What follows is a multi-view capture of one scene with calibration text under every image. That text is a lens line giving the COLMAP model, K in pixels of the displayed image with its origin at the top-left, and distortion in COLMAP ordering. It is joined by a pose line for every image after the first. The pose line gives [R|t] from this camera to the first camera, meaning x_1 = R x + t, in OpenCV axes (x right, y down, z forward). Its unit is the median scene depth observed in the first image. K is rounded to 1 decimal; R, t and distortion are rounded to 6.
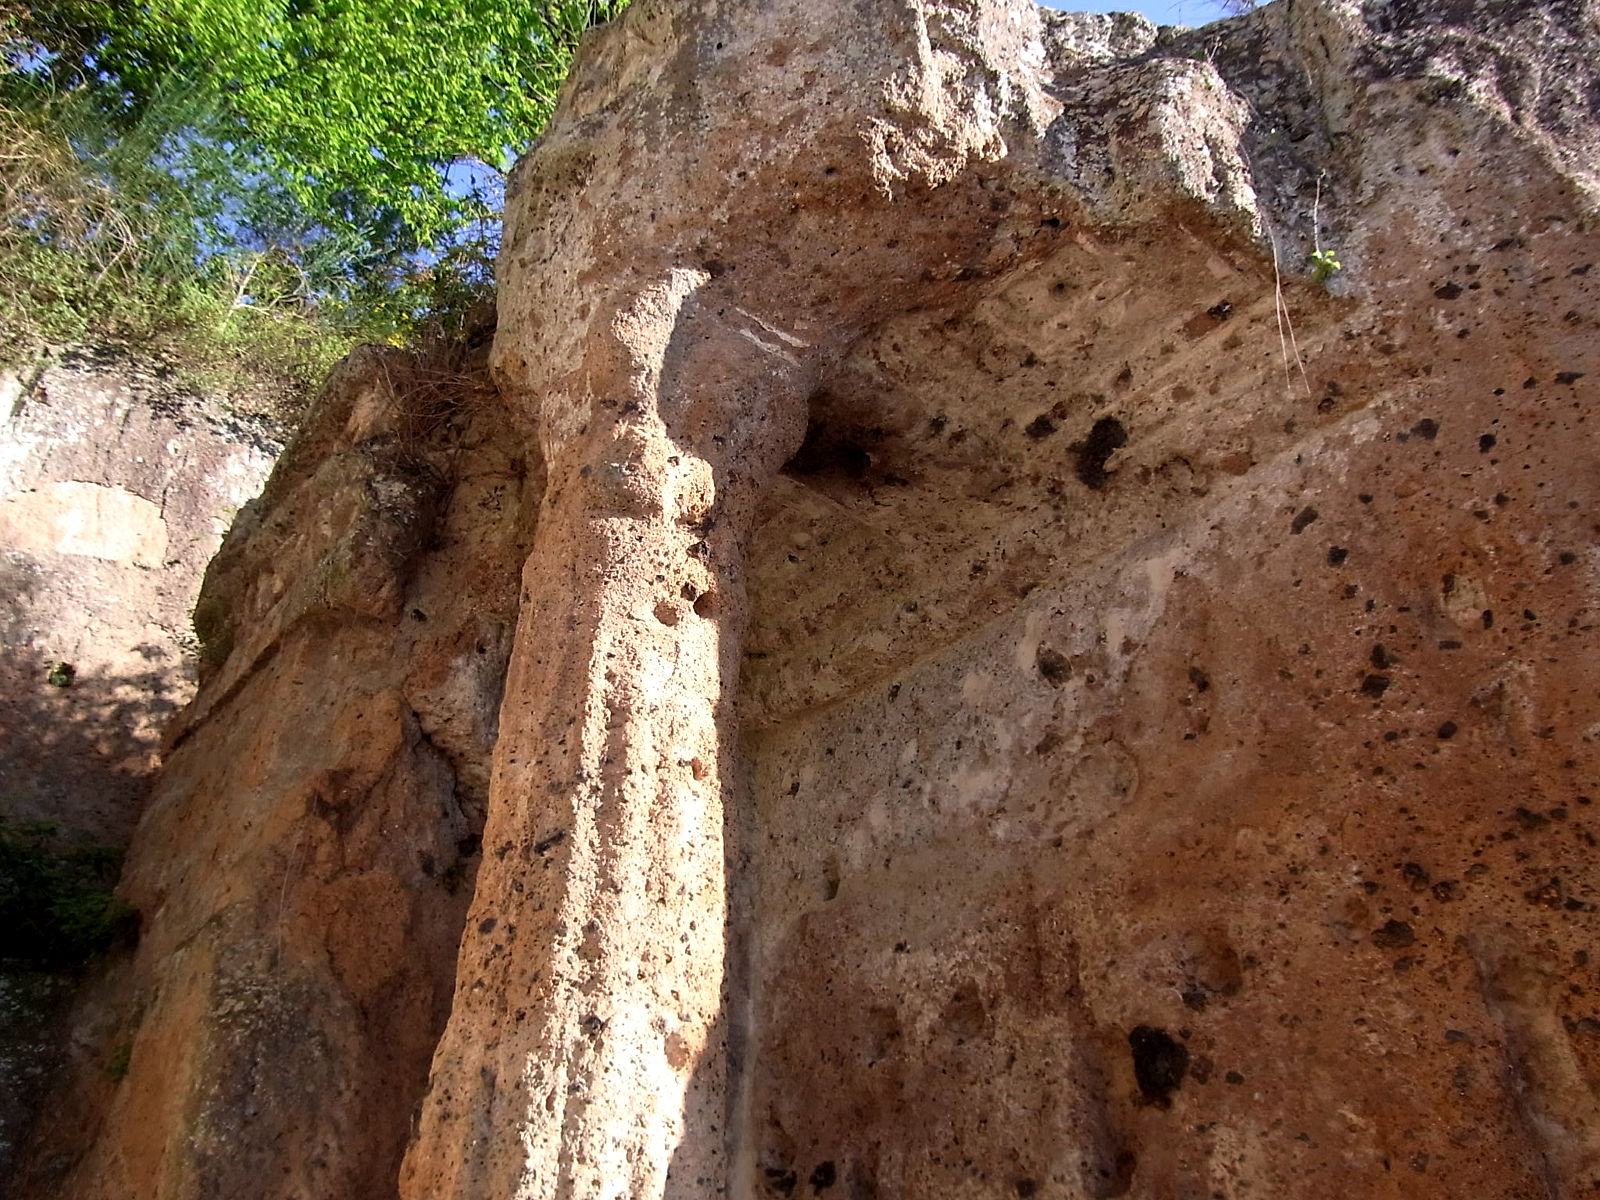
lens RADIAL K [[1460.8, 0, 728.0], [0, 1460.8, 602.8], [0, 0, 1]] dist [-0.124657, 0.276187]
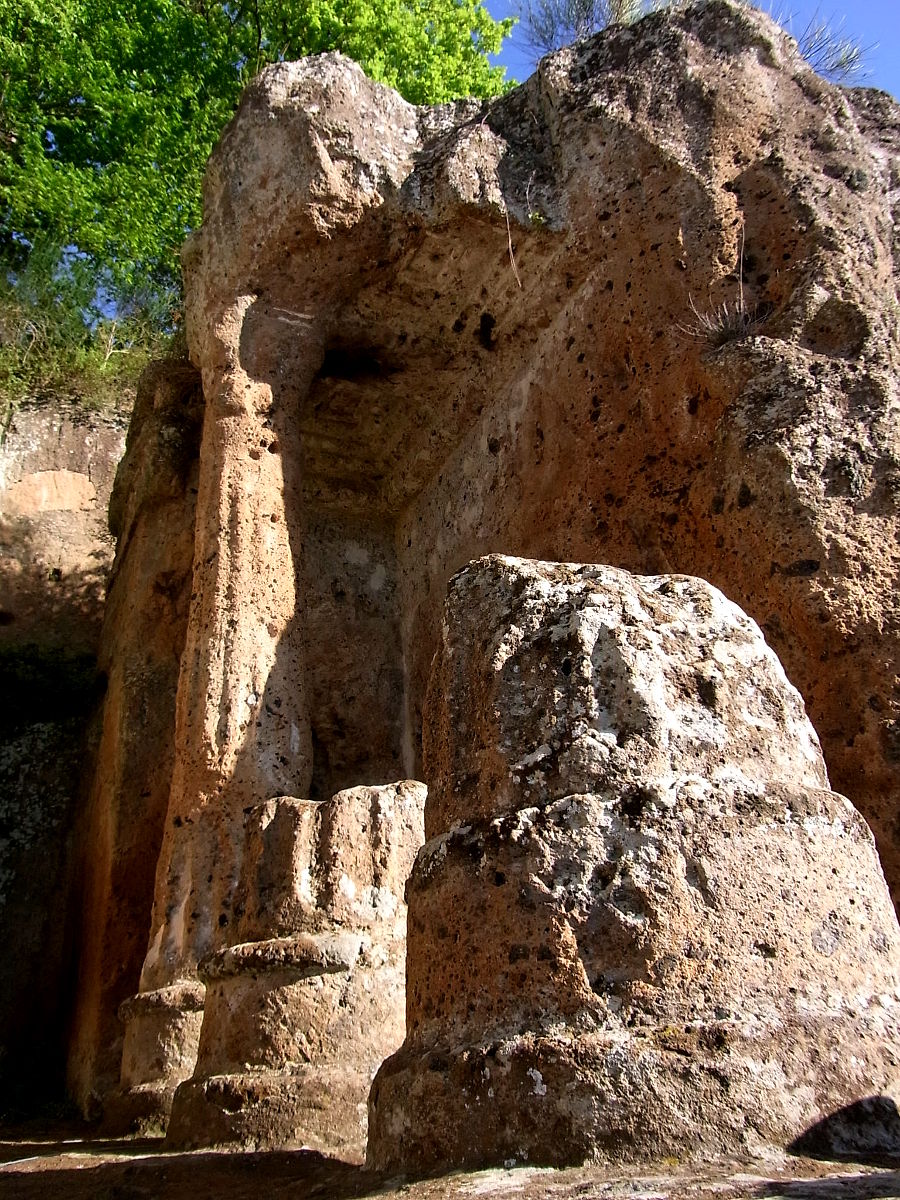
lens RADIAL K [[1095.6, 0, 427.8], [0, 1095.6, 600.9], [0, 0, 1]] dist [-0.124657, 0.276187]
pose [[0.968659, -0.194954, -0.153927, 0.382928], [0.208849, 0.974686, 0.079806, 0.132116], [0.134472, -0.109452, 0.984854, -0.565653]]
